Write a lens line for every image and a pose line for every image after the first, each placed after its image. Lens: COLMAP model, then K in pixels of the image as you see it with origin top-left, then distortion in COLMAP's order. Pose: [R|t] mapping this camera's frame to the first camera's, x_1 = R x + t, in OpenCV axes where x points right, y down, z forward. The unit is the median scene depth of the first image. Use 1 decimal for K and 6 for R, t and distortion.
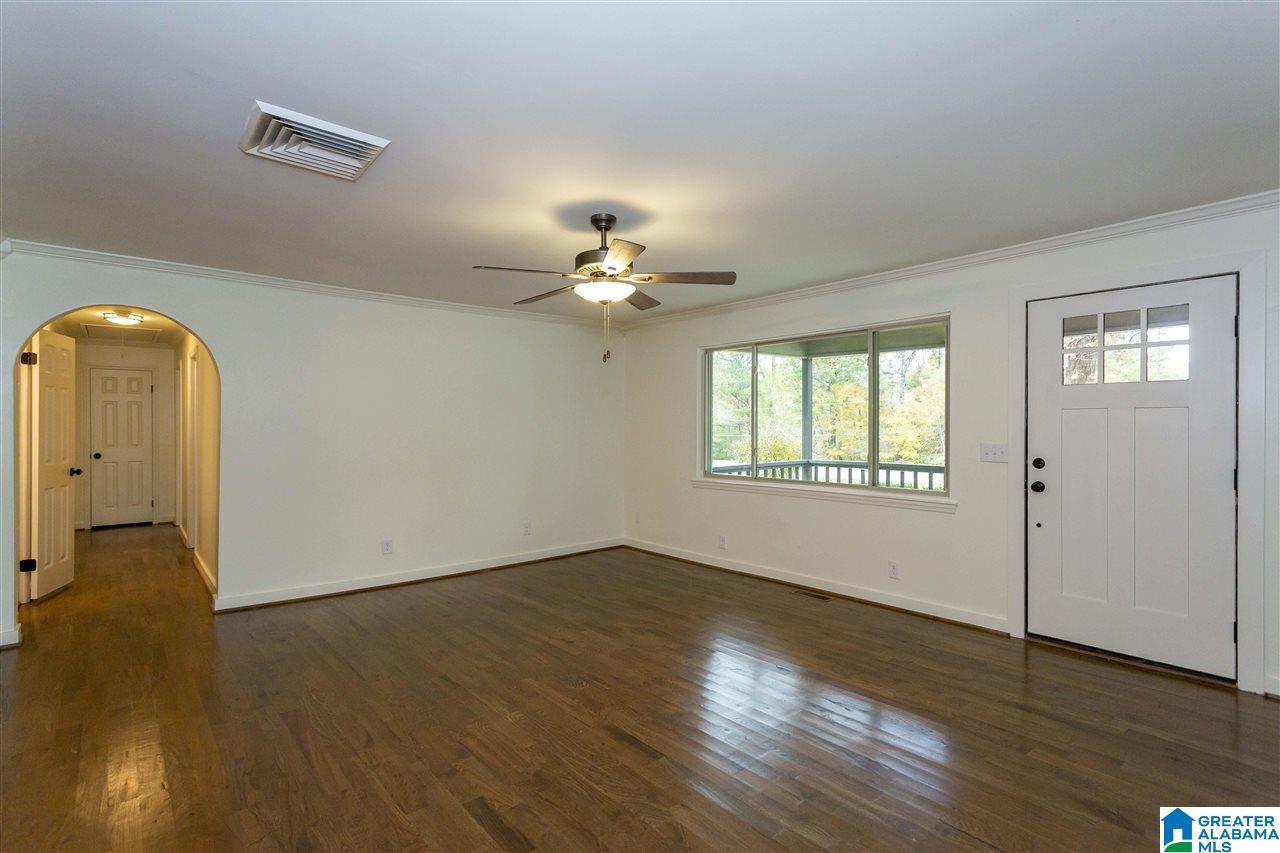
lens RADIAL K [[614.8, 0, 653.8], [0, 614.8, 432.7], [0, 0, 1]] dist [0.004845, 0.000280]
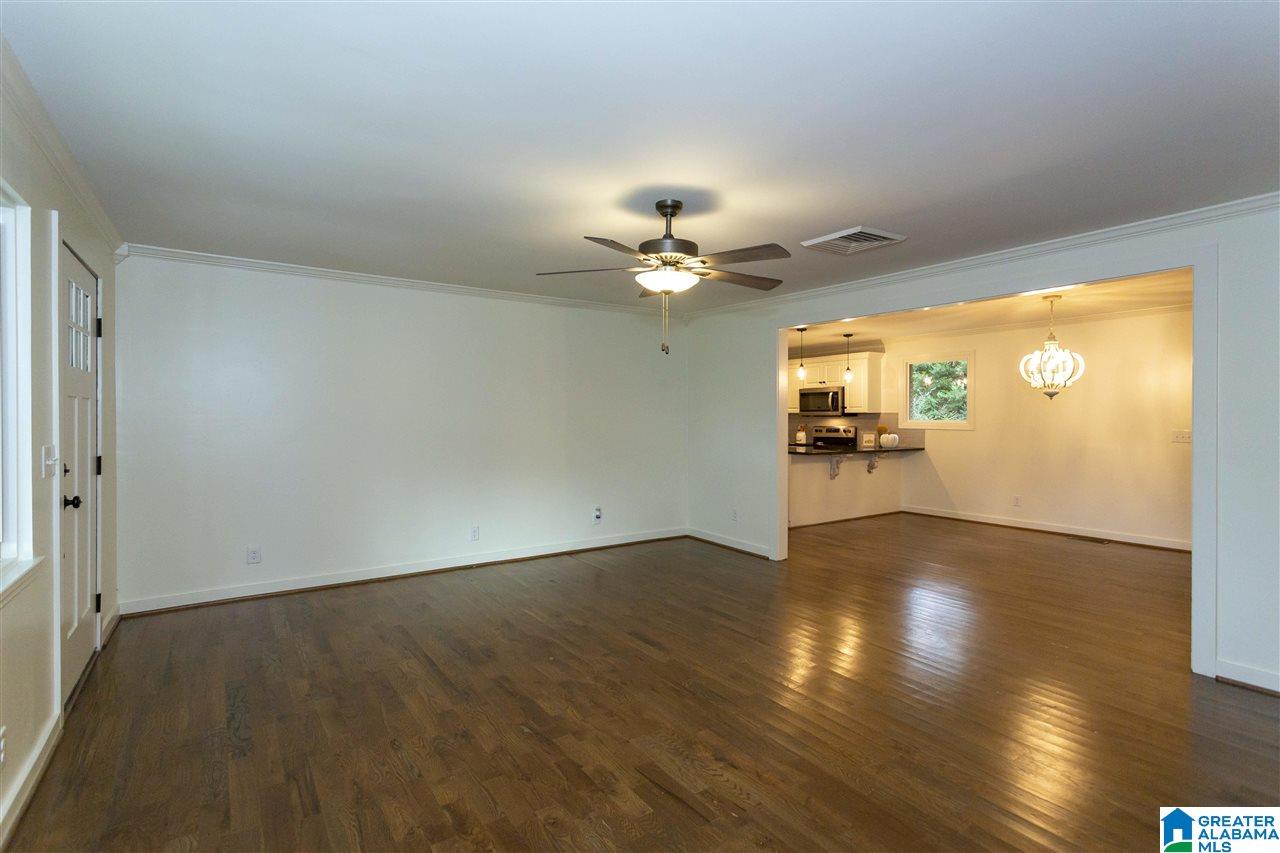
lens RADIAL K [[614.8, 0, 643.4], [0, 614.8, 416.8], [0, 0, 1]] dist [0.004845, 0.000280]
pose [[-0.992682, -0.006099, 0.120607, -0.130956], [-0.004183, 0.999861, 0.016134, -0.025675], [-0.120689, 0.015512, -0.992569, 1.627507]]
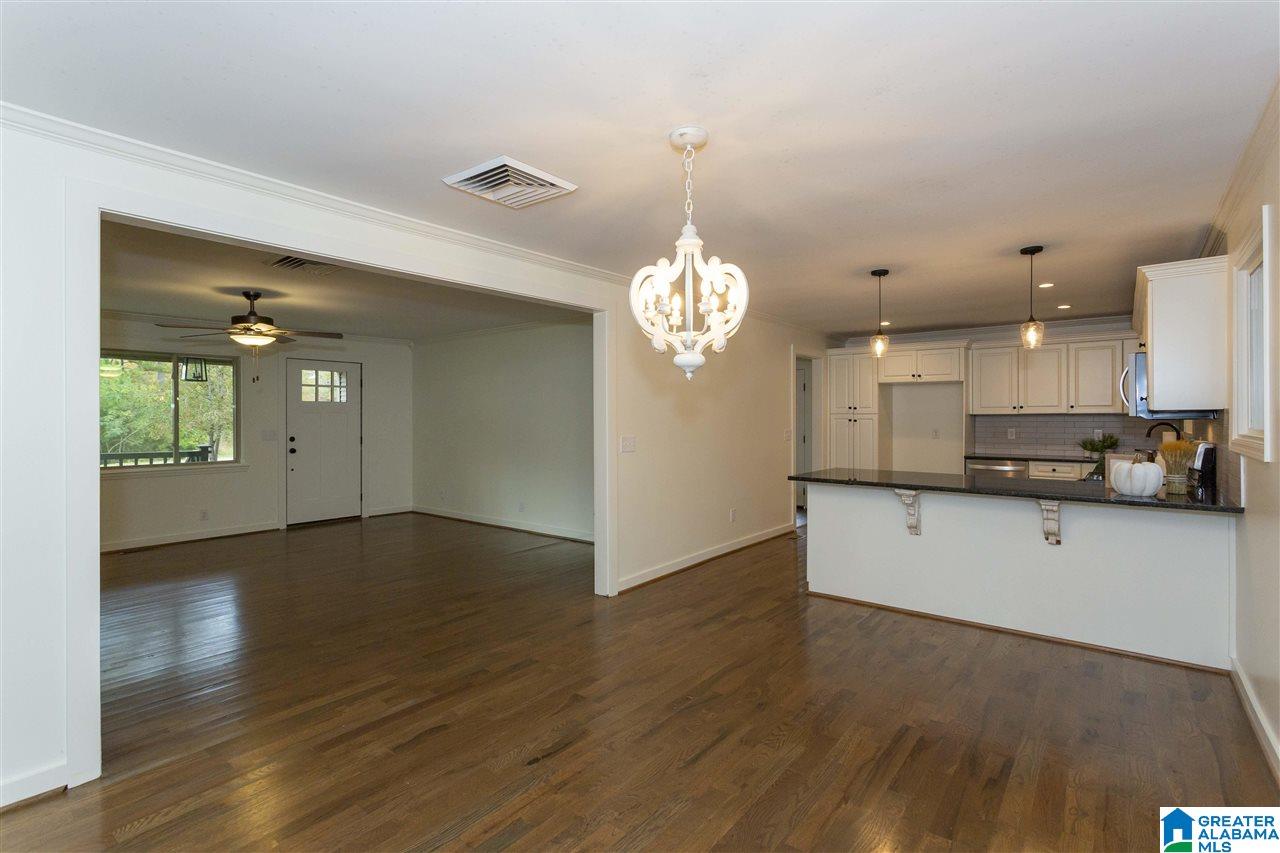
lens RADIAL K [[614.8, 0, 633.5], [0, 614.8, 416.6], [0, 0, 1]] dist [0.004845, 0.000280]
pose [[-0.144841, 0.003963, 0.989447, -1.547983], [0.015114, 0.999884, -0.001792, -0.004654], [-0.989340, 0.014695, -0.144884, 0.175330]]
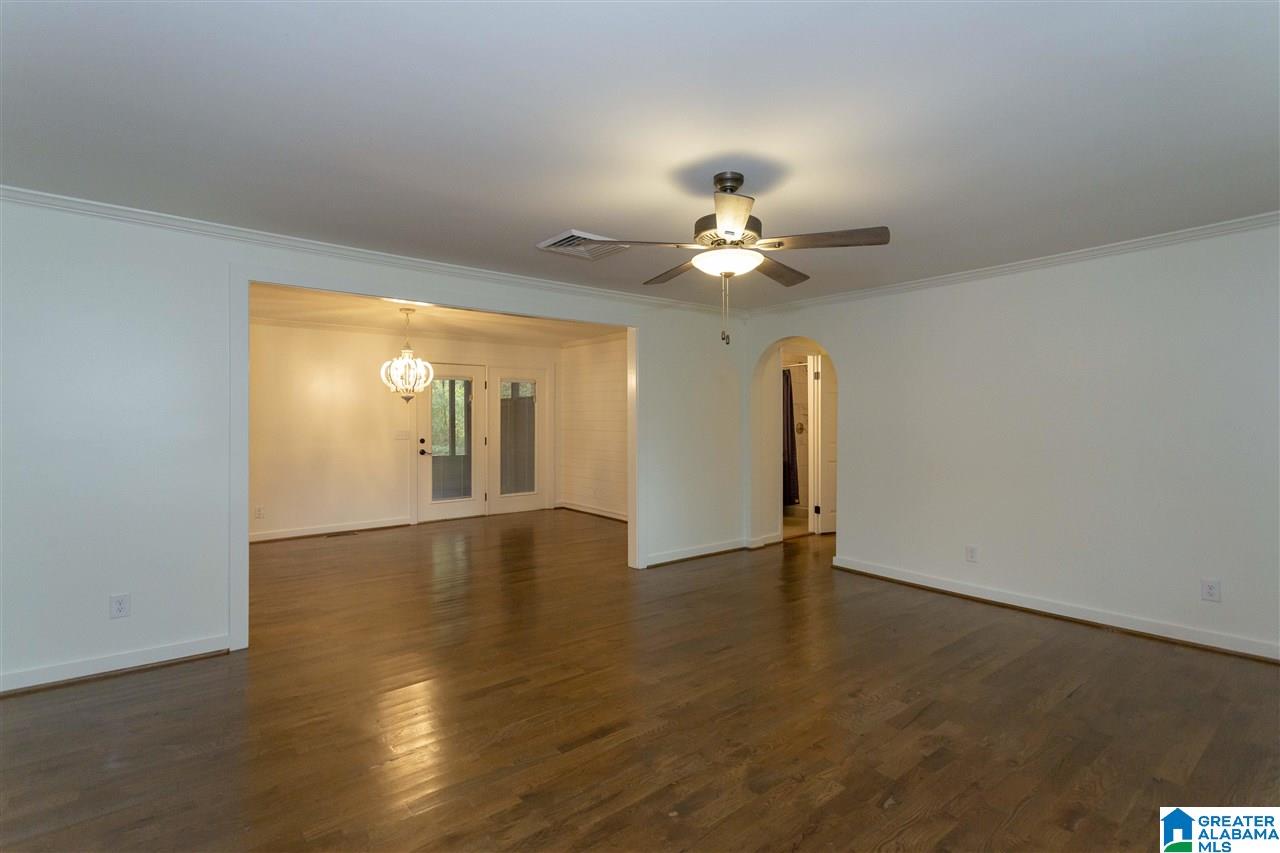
lens RADIAL K [[614.8, 0, 645.0], [0, 614.8, 424.0], [0, 0, 1]] dist [0.004845, 0.000280]
pose [[-0.035654, 0.004134, -0.999356, 0.647892], [-0.007838, 0.999960, 0.004416, -0.005403], [0.999333, 0.007990, -0.035620, 0.754923]]
